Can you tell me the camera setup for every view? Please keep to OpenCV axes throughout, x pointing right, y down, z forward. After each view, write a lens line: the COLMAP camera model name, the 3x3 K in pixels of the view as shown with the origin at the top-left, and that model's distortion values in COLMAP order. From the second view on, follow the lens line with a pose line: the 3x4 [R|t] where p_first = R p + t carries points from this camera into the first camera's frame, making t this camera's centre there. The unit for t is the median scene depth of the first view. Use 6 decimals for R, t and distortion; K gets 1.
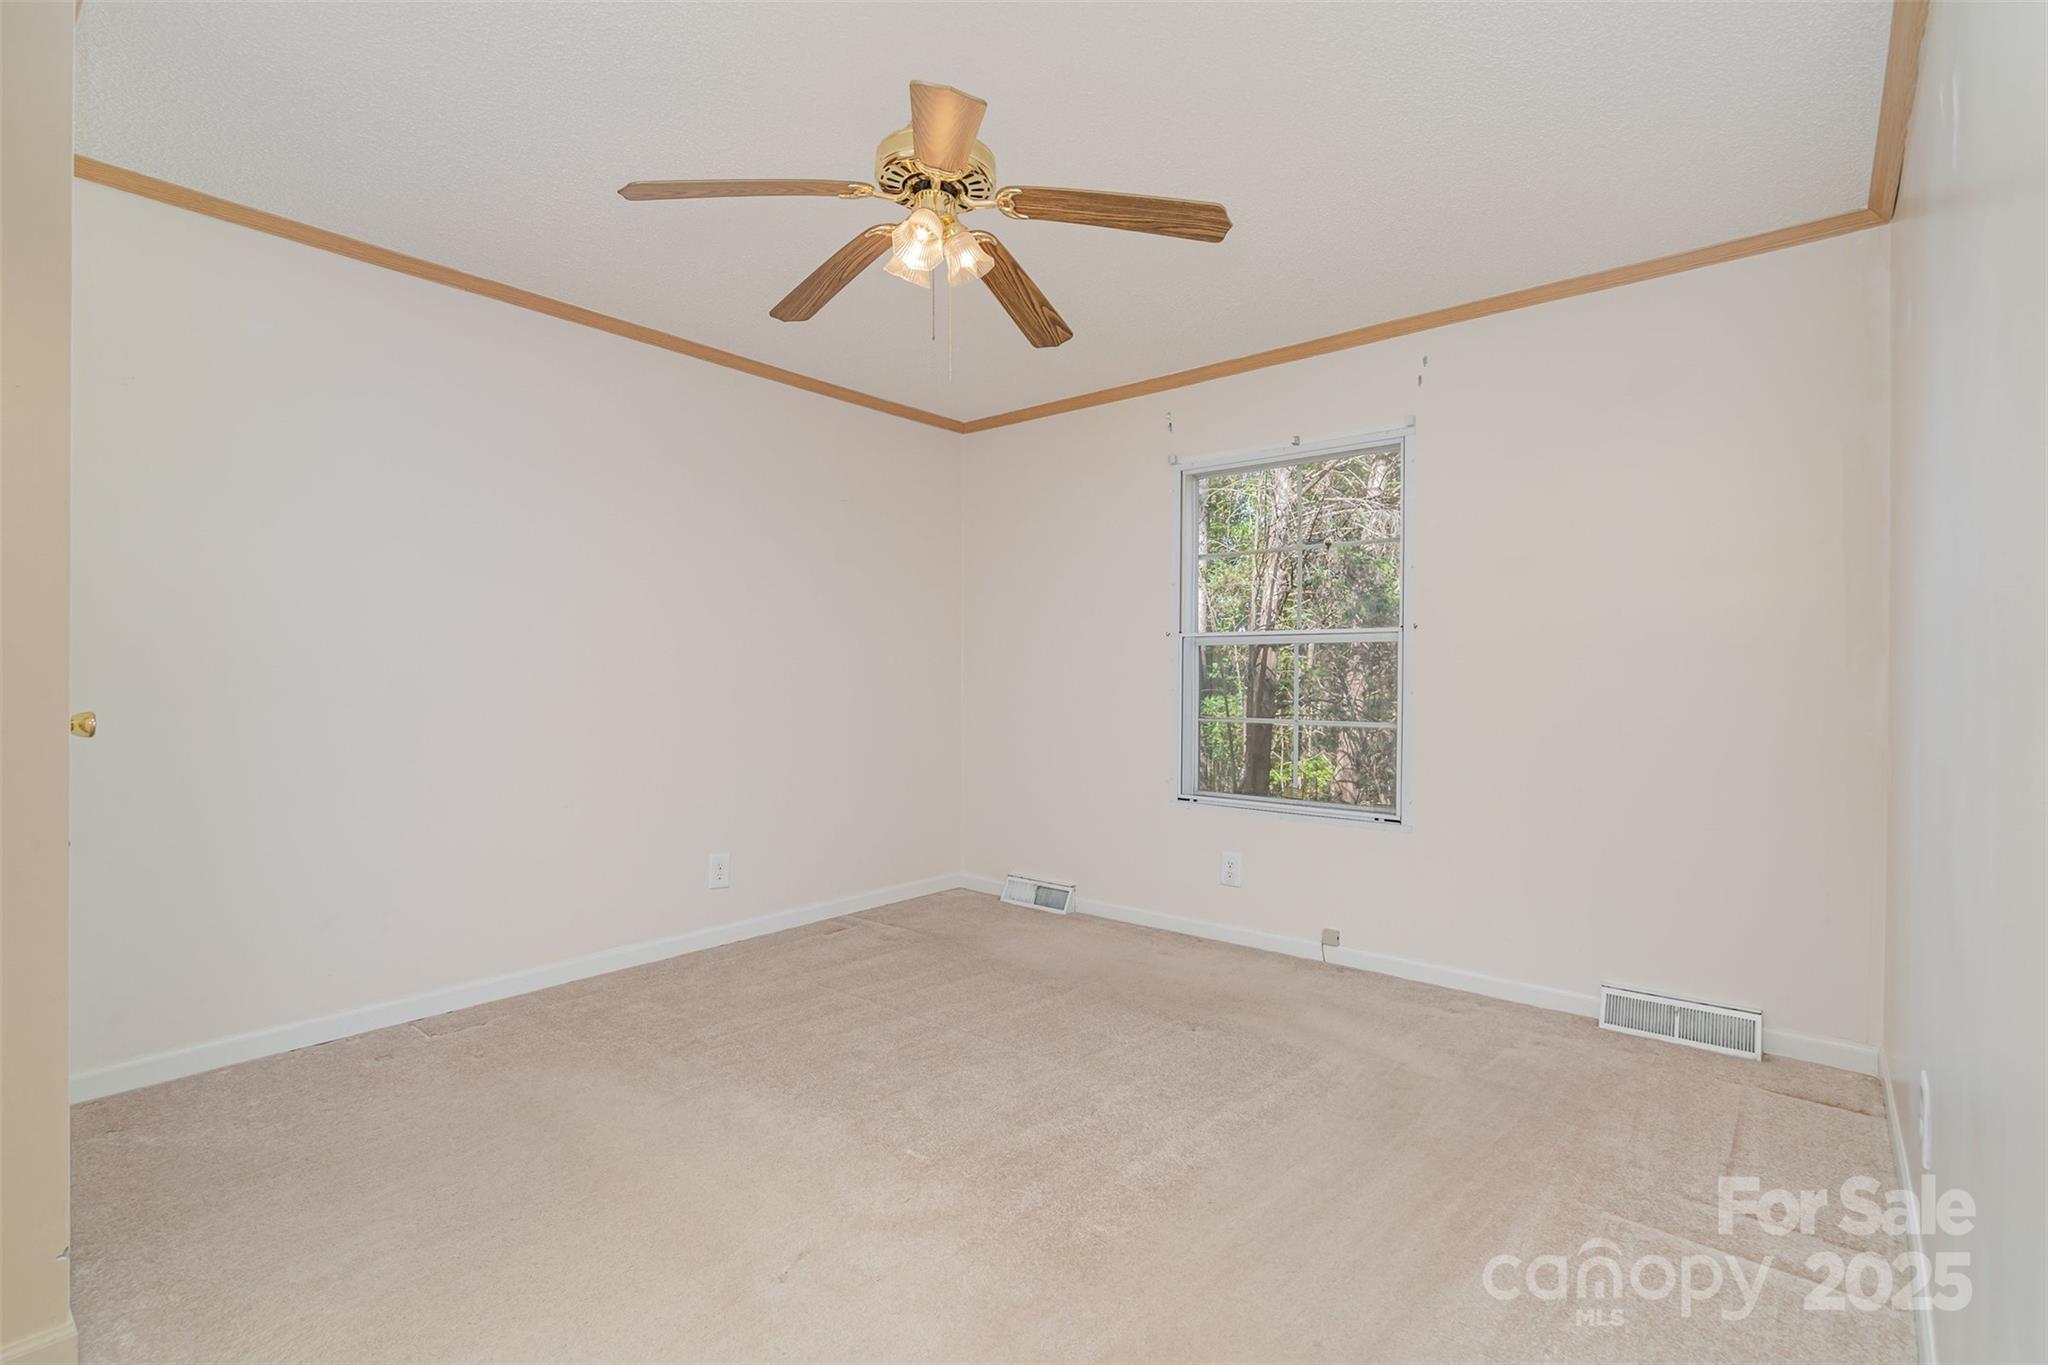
lens RADIAL K [[934.1, 0, 1024.9], [0, 934.1, 680.7], [0, 0, 1]] dist [-0.003270, 0.001282]
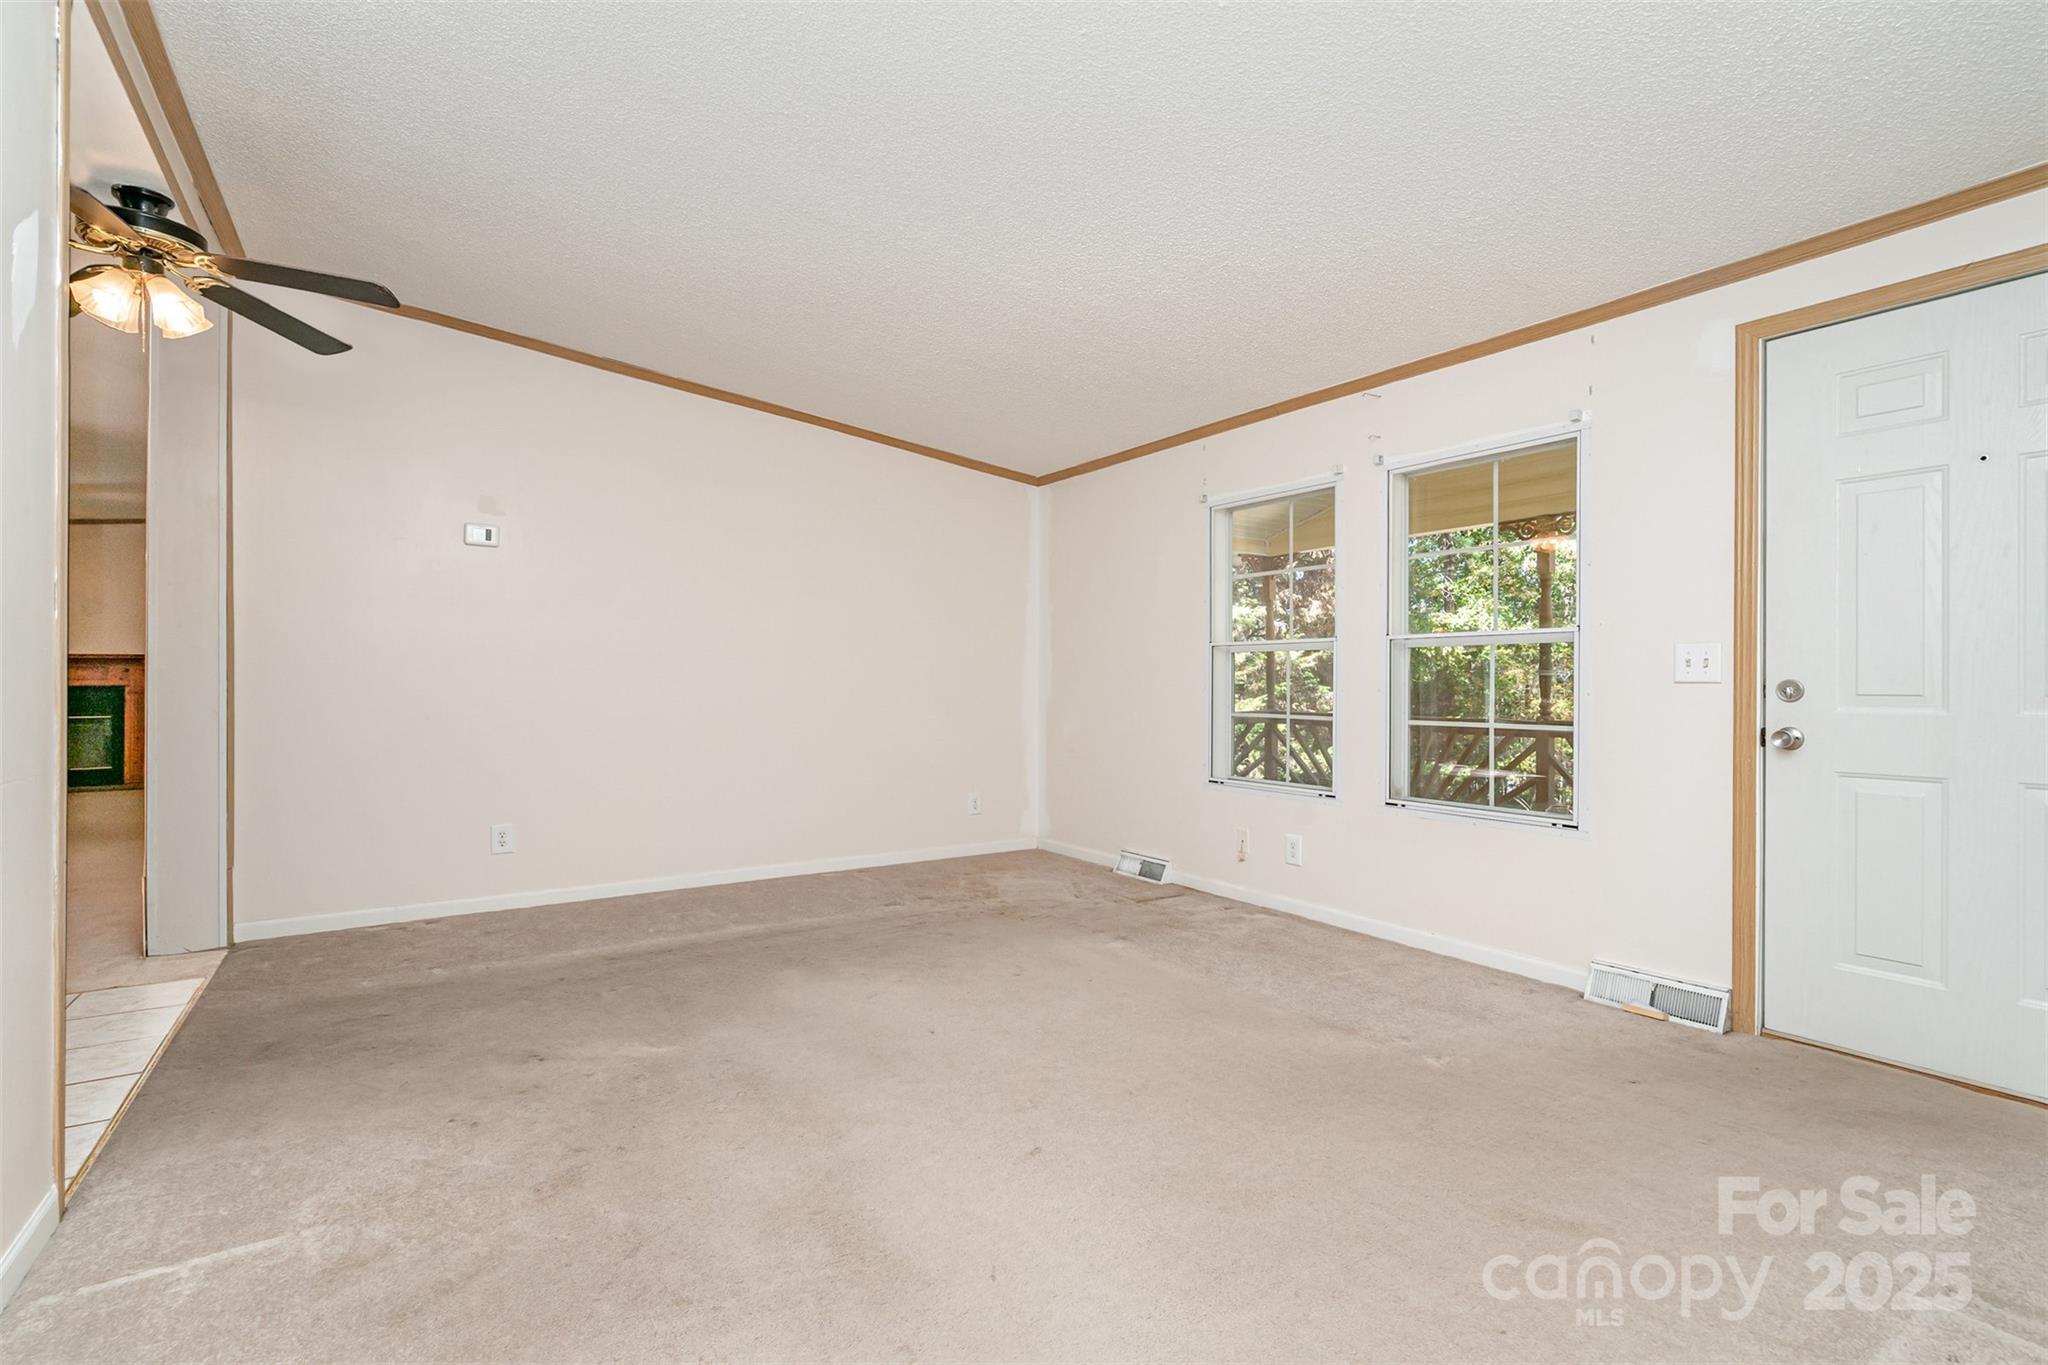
lens RADIAL K [[934.1, 0, 1017.1], [0, 934.1, 675.1], [0, 0, 1]] dist [-0.003270, 0.001282]
pose [[0.962368, -0.004727, -0.271709, 0.181299], [0.002190, 0.999951, -0.009642, 0.001309], [0.271742, 0.008684, 0.962331, -0.156091]]
